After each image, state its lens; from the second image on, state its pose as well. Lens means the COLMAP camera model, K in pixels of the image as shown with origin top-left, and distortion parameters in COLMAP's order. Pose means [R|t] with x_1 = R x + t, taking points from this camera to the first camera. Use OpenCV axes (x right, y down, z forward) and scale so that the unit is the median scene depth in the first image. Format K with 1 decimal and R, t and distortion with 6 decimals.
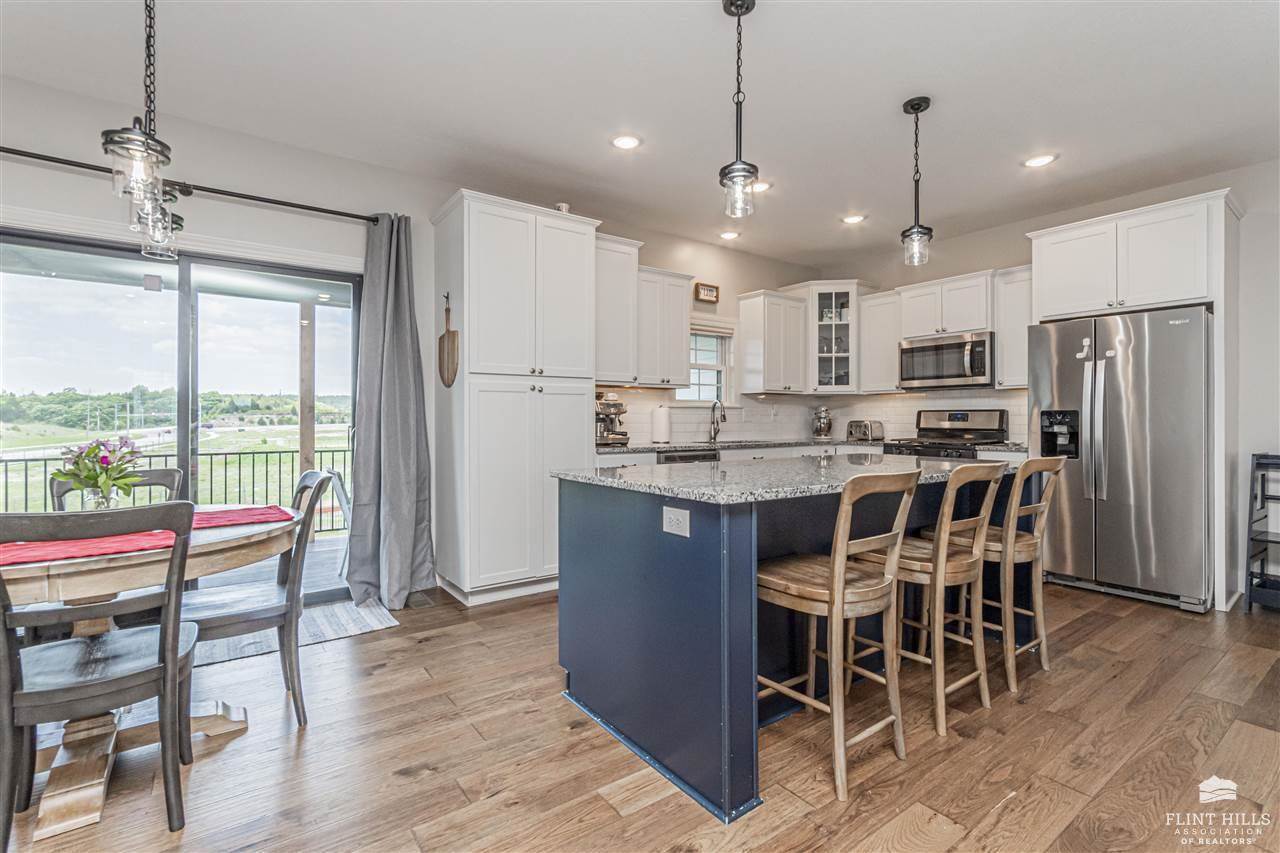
lens RADIAL K [[585.5, 0, 642.1], [0, 585.5, 422.1], [0, 0, 1]] dist [-0.004472, 0.000125]
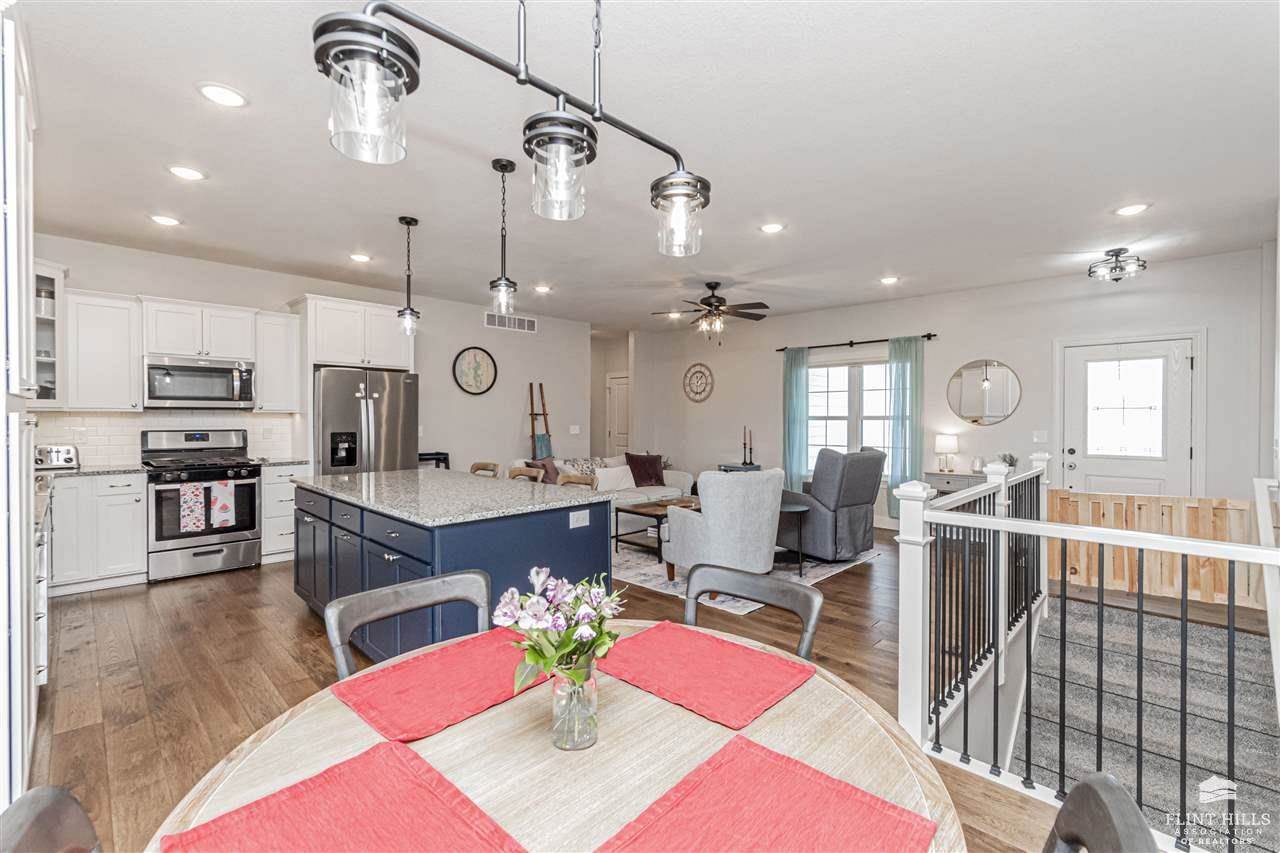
lens RADIAL K [[556.4, 0, 638.9], [0, 556.4, 423.2], [0, 0, 1]] dist [0.000058, 0.000047]
pose [[-0.145031, -0.010245, 0.989374, -0.522563], [0.003739, 0.999934, 0.010902, -0.039654], [-0.989420, 0.005281, -0.144983, 0.363336]]
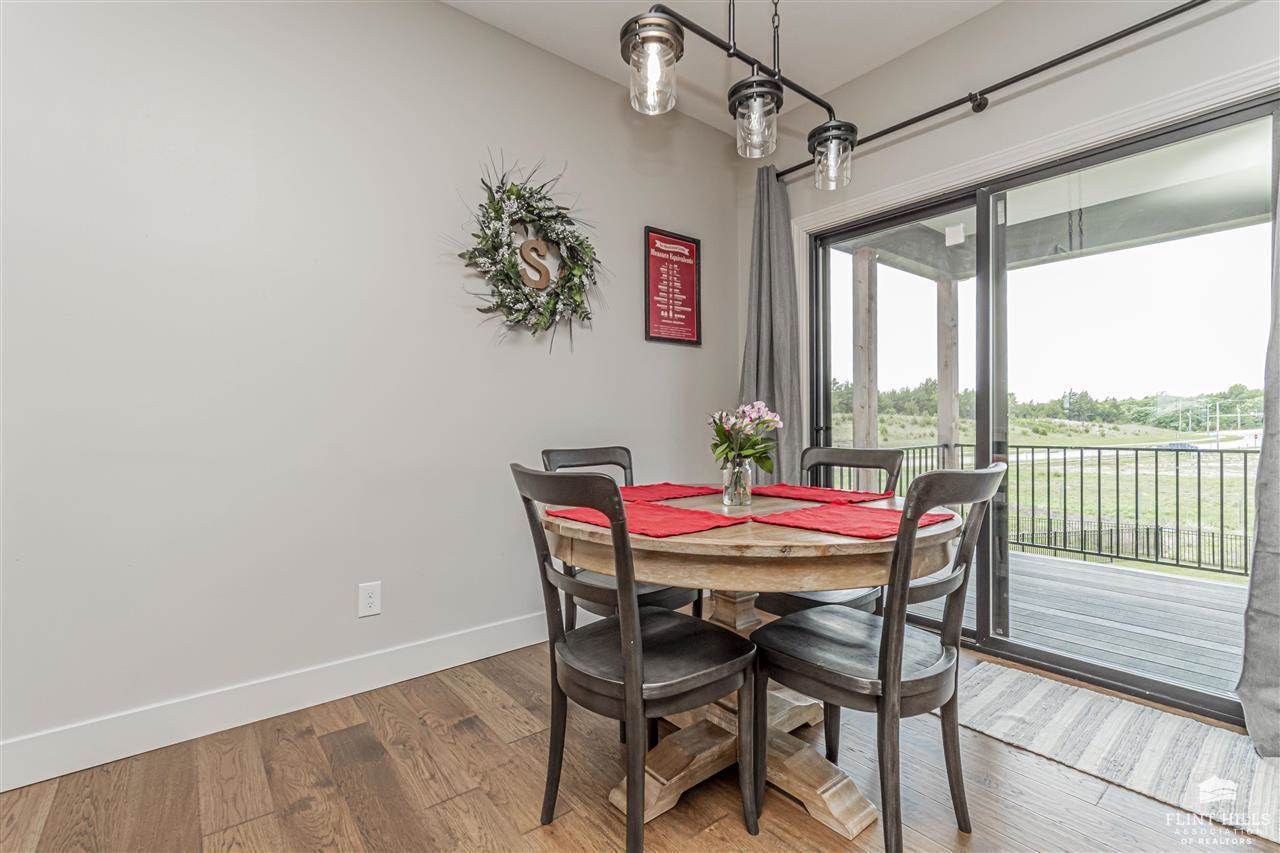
lens RADIAL K [[564.5, 0, 644.5], [0, 564.5, 427.5], [0, 0, 1]] dist [-0.000776, -0.000059]
pose [[0.047550, 0.008274, -0.998835, -0.026490], [-0.000739, 0.999966, 0.008248, 0.021143], [0.998869, 0.000346, 0.047554, 0.294788]]
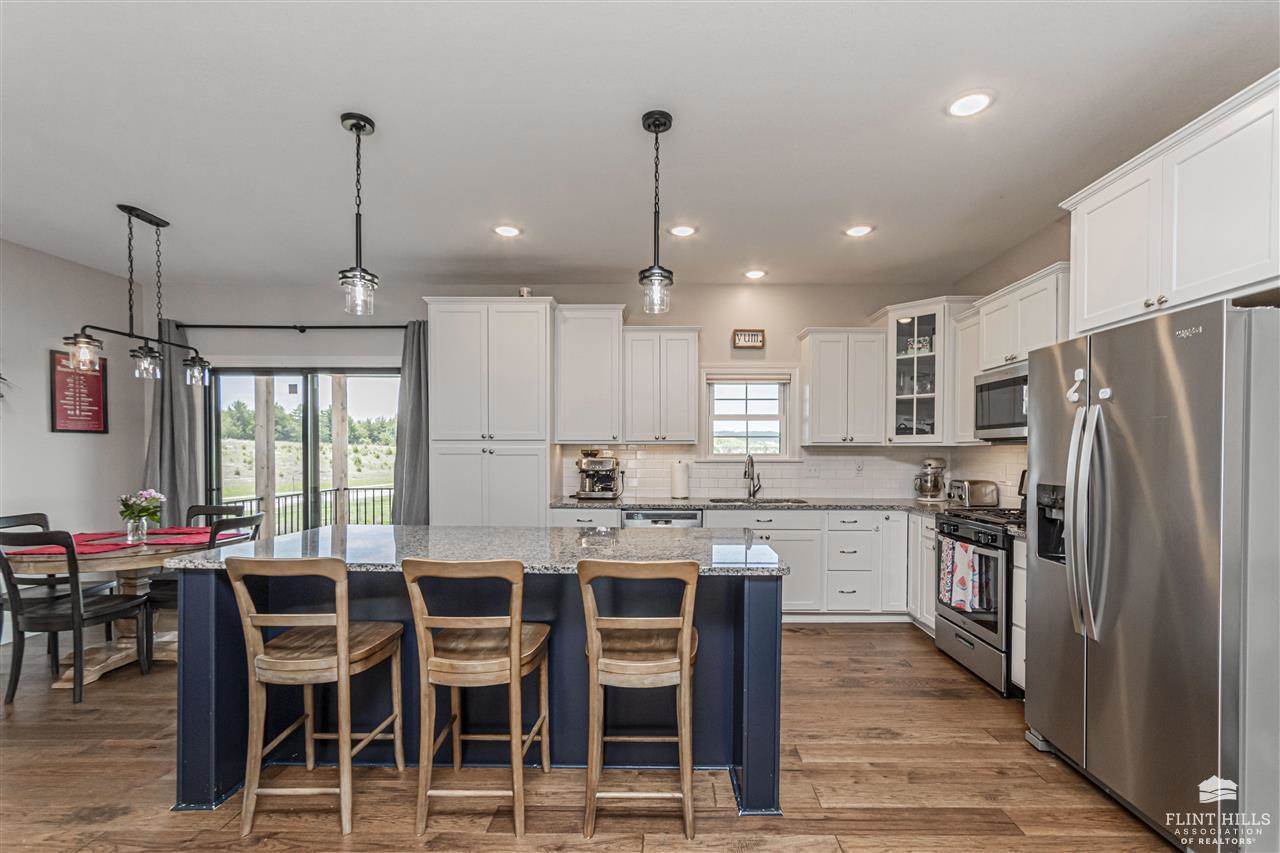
lens RADIAL K [[570.0, 0, 666.4], [0, 570.0, 460.4], [0, 0, 1]] dist [-0.002883, 0.000273]
pose [[0.806257, 0.013091, -0.591420, 0.544054], [-0.007421, 0.999900, 0.012017, -0.037321], [0.591519, -0.005300, 0.806274, 0.193459]]
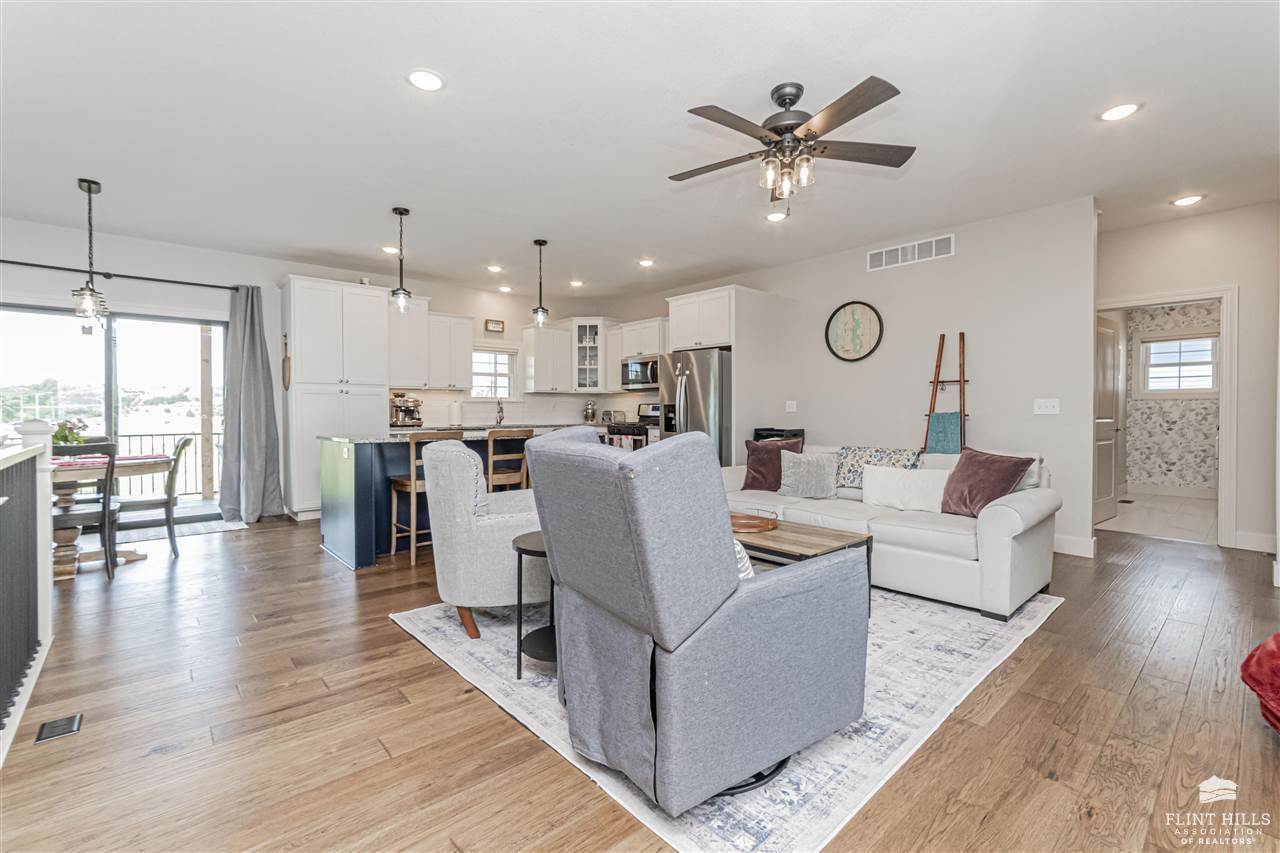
lens RADIAL K [[556.5, 0, 652.4], [0, 556.5, 417.6], [0, 0, 1]] dist [0.000854, 0.000250]
pose [[0.993448, -0.003138, 0.114241, 0.348464], [0.002220, 0.999964, 0.008163, 0.003863], [-0.114263, -0.007856, 0.993420, -0.459633]]
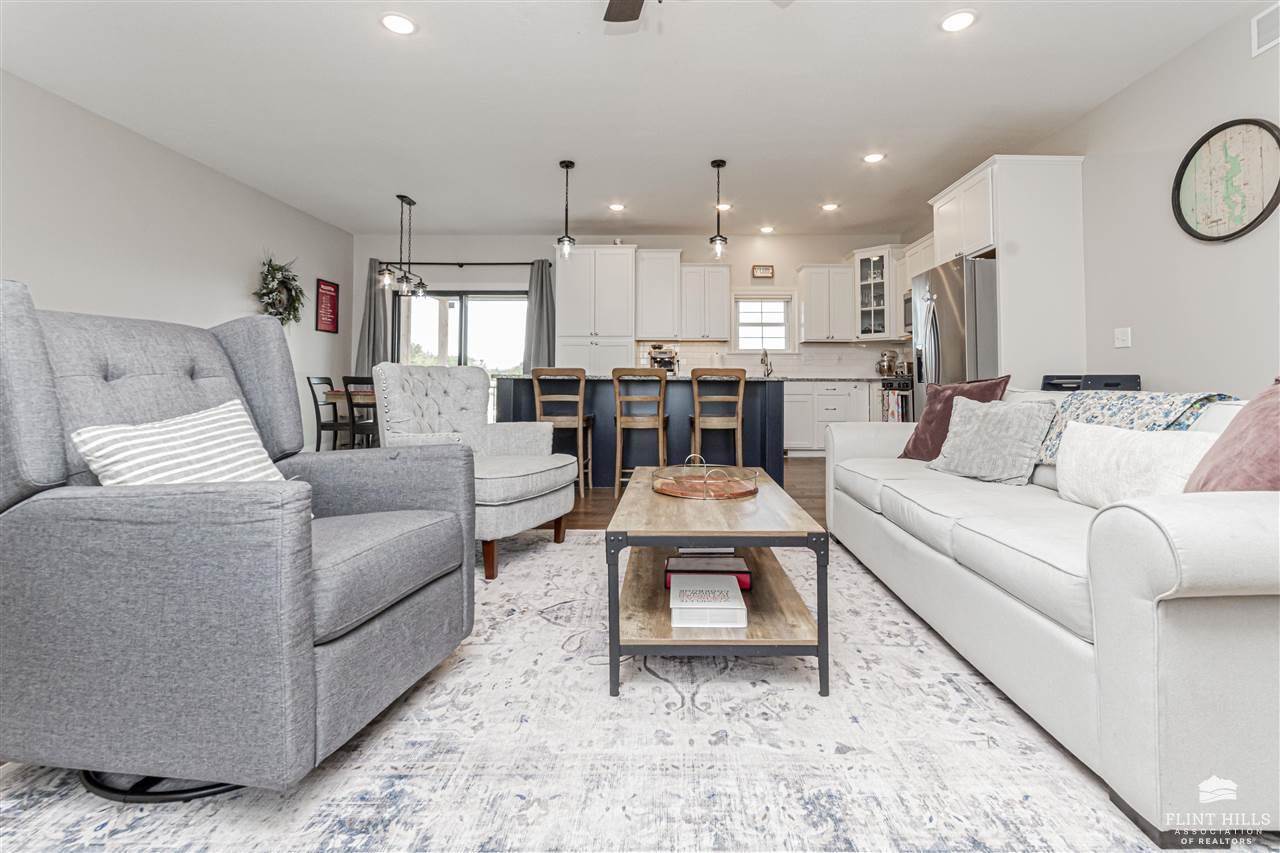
lens RADIAL K [[584.3, 0, 675.7], [0, 584.3, 360.7], [0, 0, 1]] dist [0.000813, 0.000392]
pose [[0.808120, -0.022519, -0.588588, 0.749894], [-0.005846, 0.998913, -0.046244, 0.054503], [0.588989, 0.040811, 0.807110, -0.220094]]
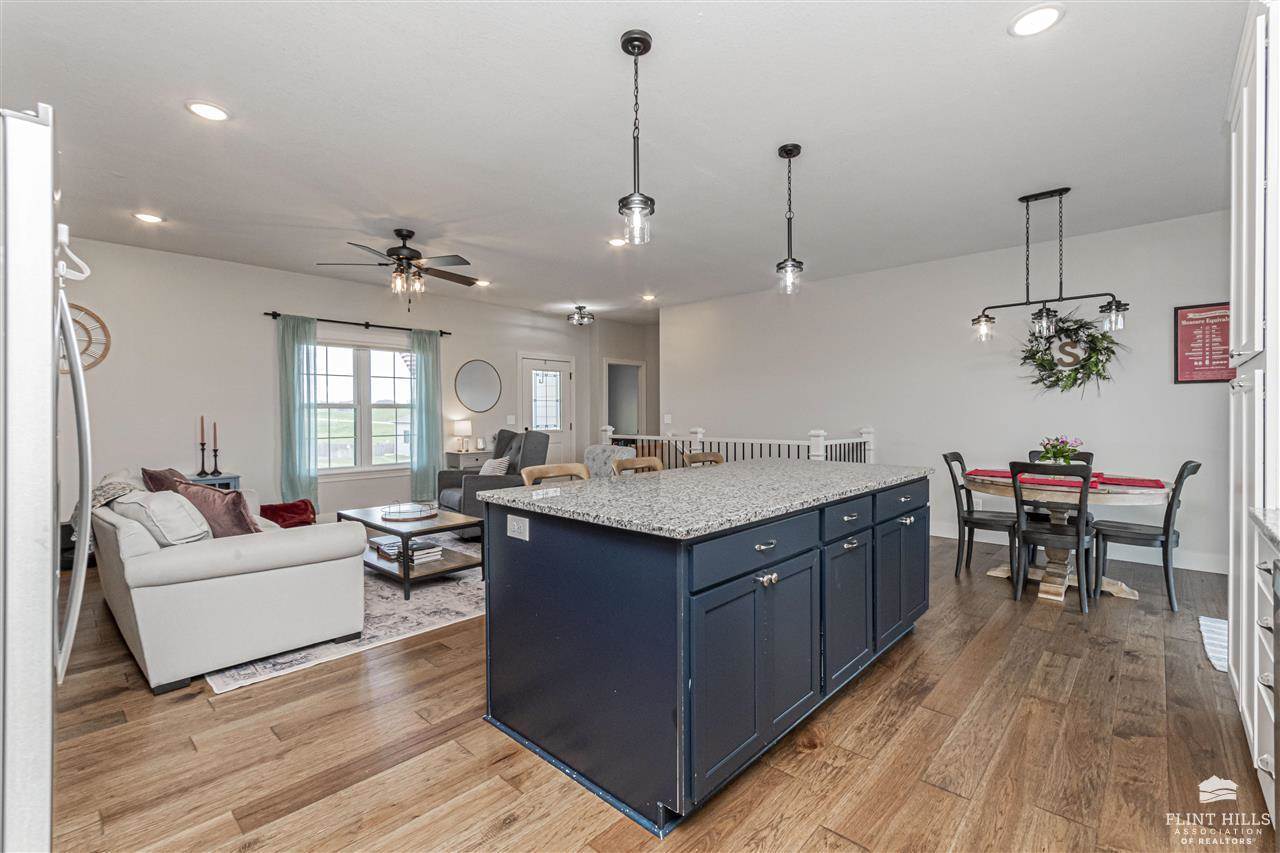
lens RADIAL K [[572.5, 0, 628.0], [0, 572.5, 421.5], [0, 0, 1]] dist [-0.001715, -0.000260]
pose [[-0.983610, 0.007084, -0.180167, 0.347959], [0.003287, 0.999766, 0.021362, -0.025914], [0.180277, 0.020420, -0.983404, 0.993448]]
